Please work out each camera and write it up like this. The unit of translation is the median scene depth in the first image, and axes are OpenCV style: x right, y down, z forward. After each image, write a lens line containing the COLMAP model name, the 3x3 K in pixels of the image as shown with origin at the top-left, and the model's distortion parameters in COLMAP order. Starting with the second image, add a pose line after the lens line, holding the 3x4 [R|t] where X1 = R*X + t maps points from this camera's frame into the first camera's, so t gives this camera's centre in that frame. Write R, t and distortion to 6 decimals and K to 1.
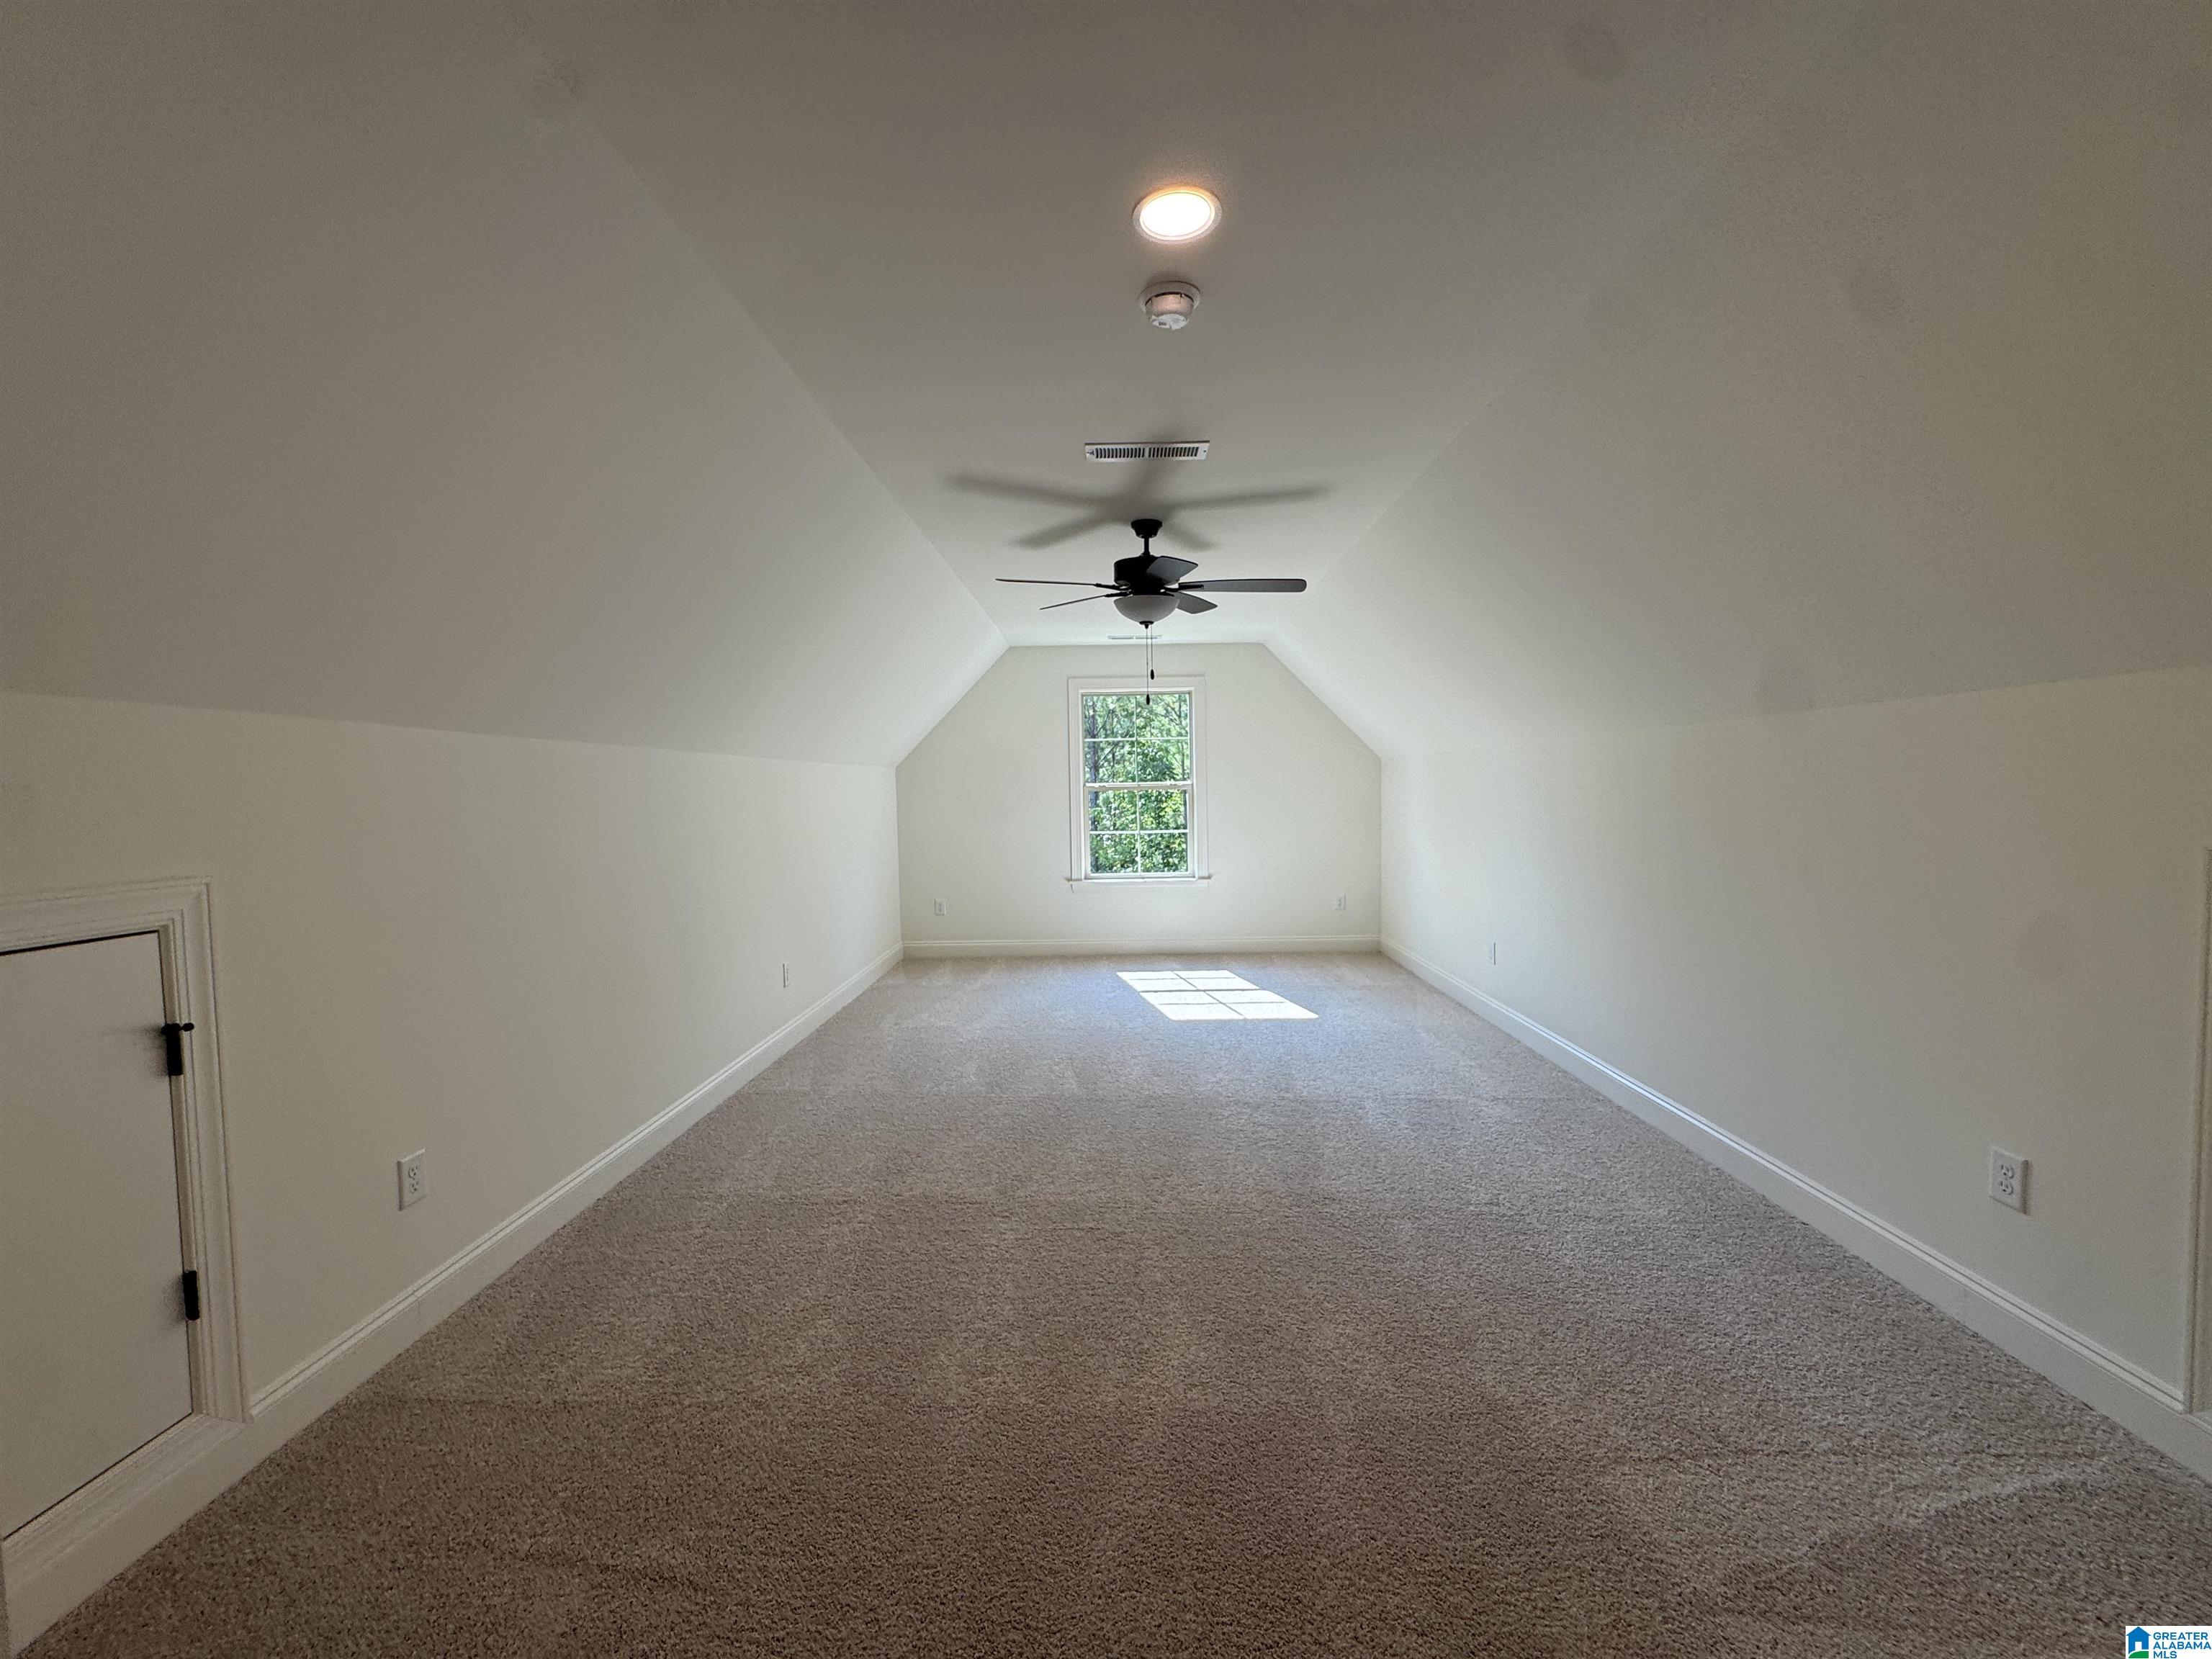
lens RADIAL K [[884.7, 0, 1116.0], [0, 884.7, 829.1], [0, 0, 1]] dist [-0.004596, 0.001029]
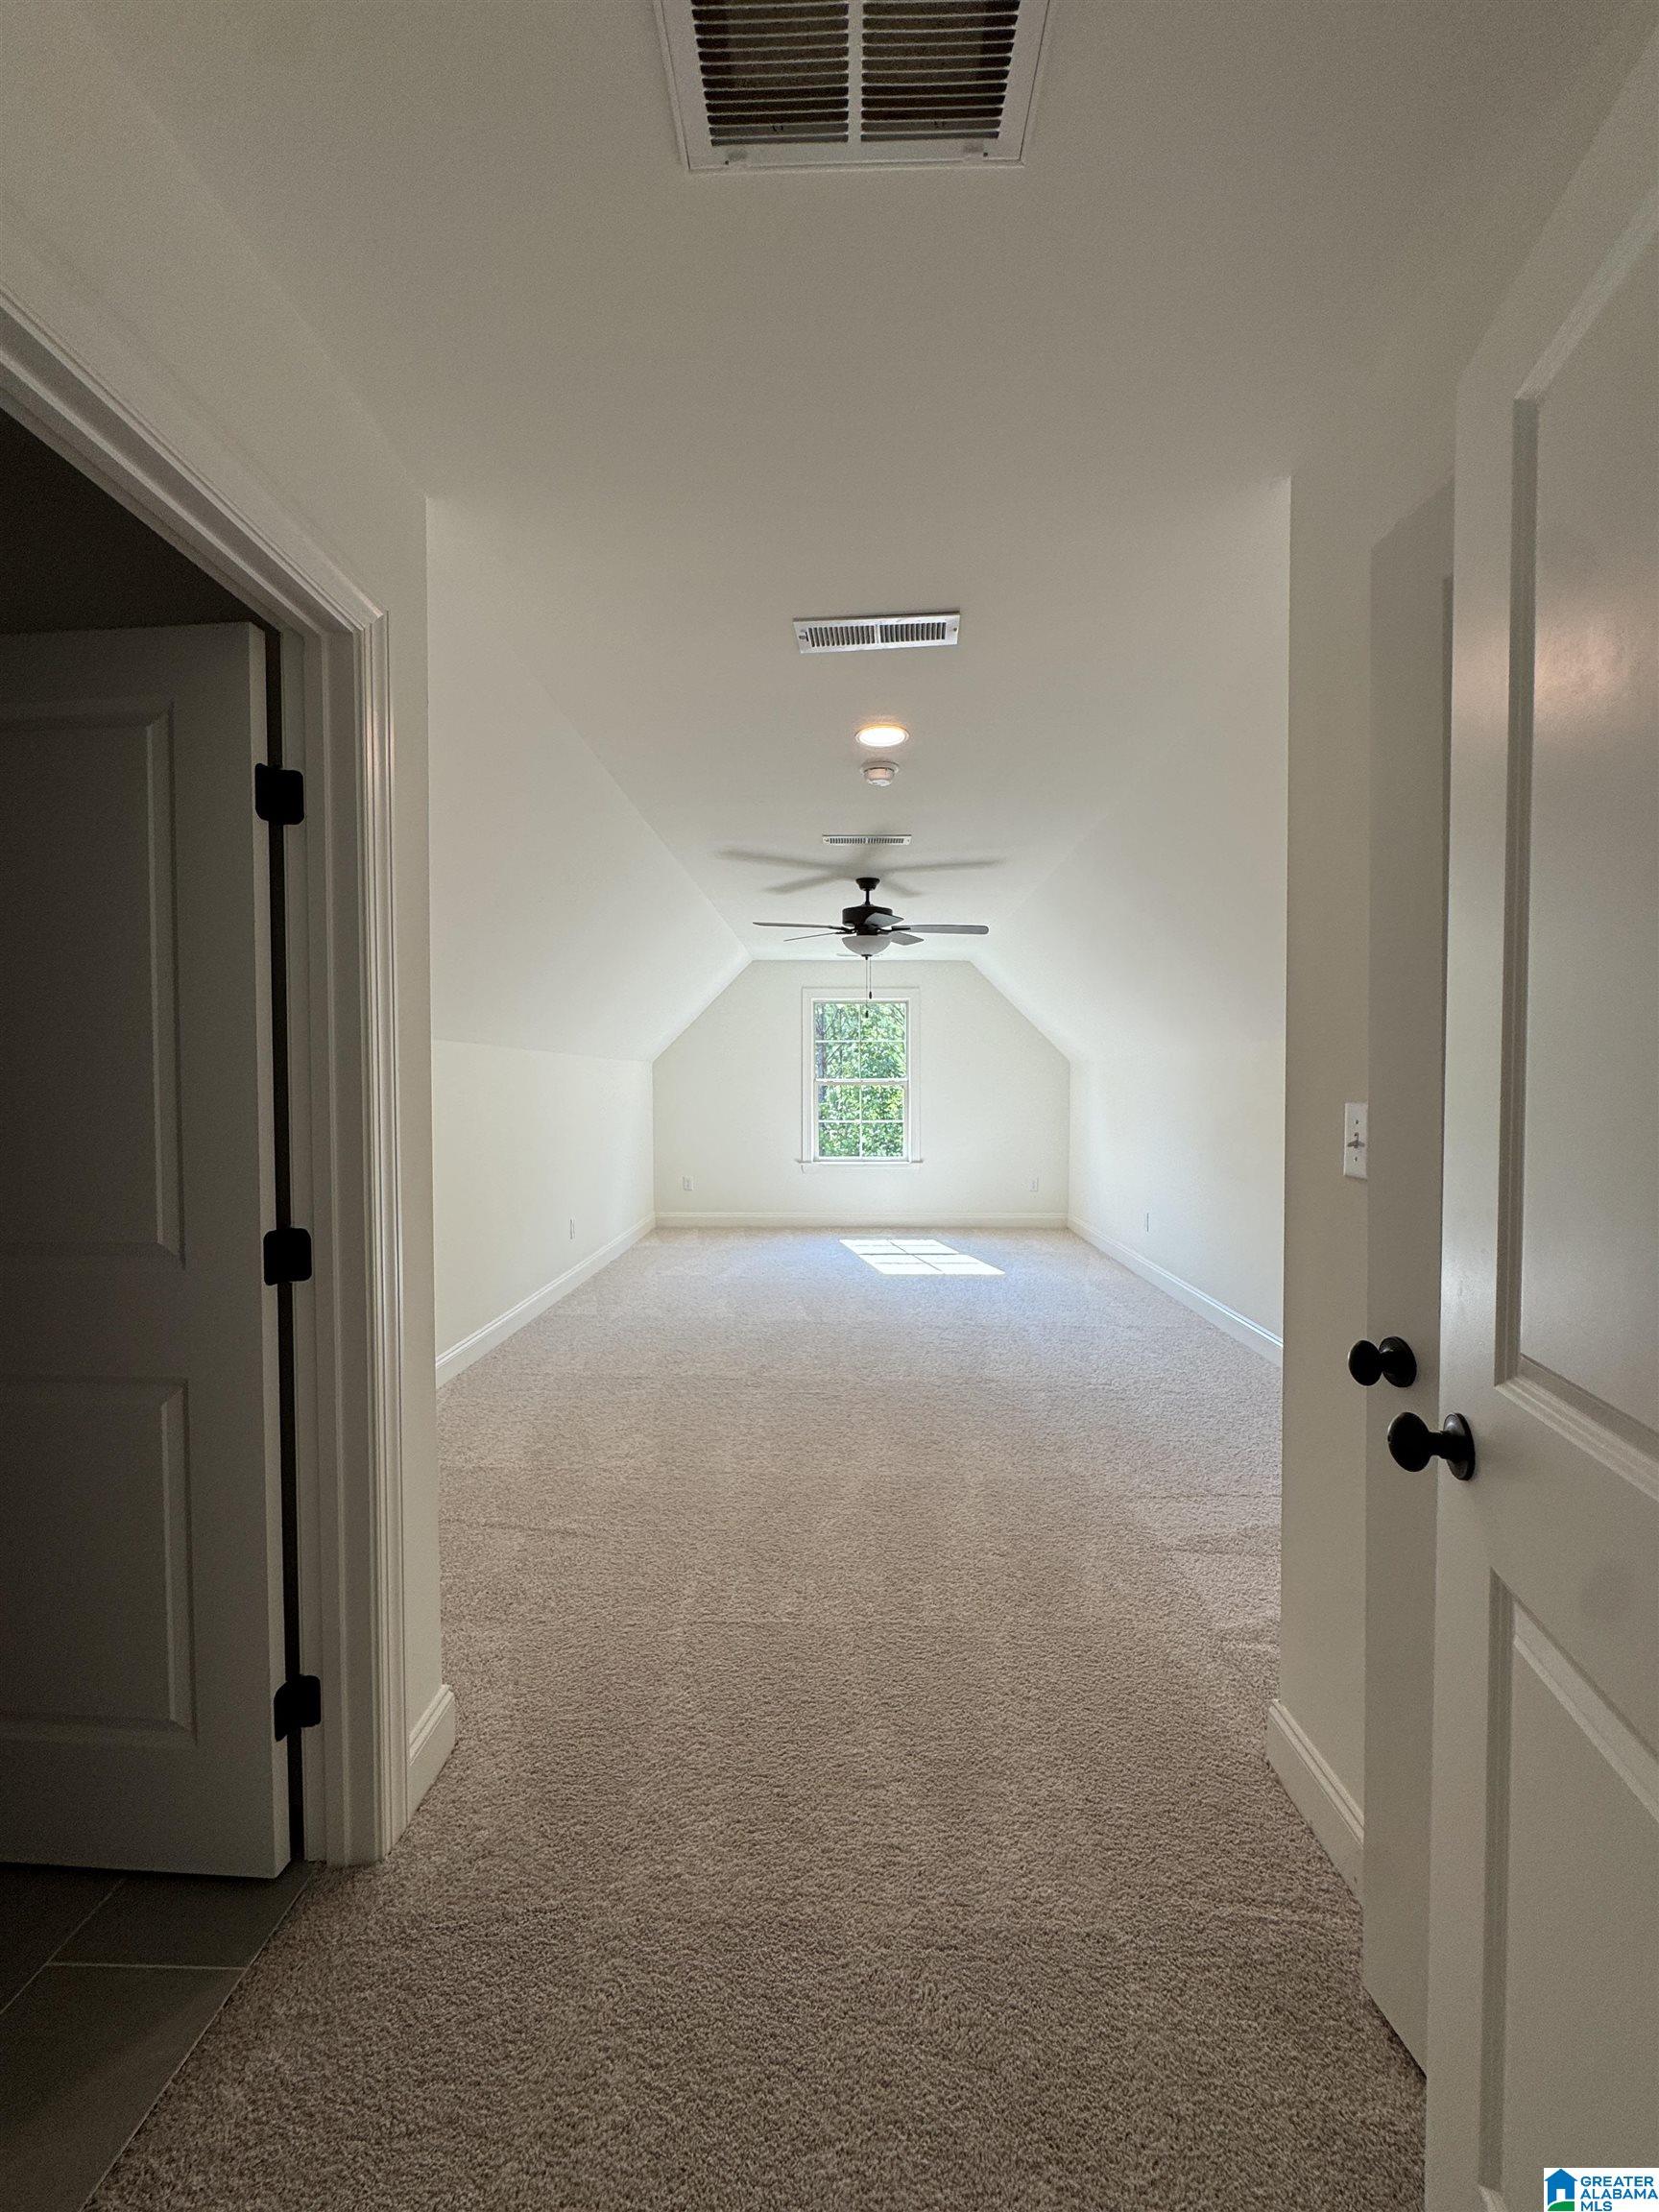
lens RADIAL K [[884.7, 0, 824.0], [0, 884.7, 1107.9], [0, 0, 1]] dist [-0.004596, 0.001029]
pose [[0.999625, 0.017213, -0.021298, 0.002635], [-0.017631, 0.999653, -0.019576, 0.013900], [0.020954, 0.019944, 0.999581, -0.230138]]
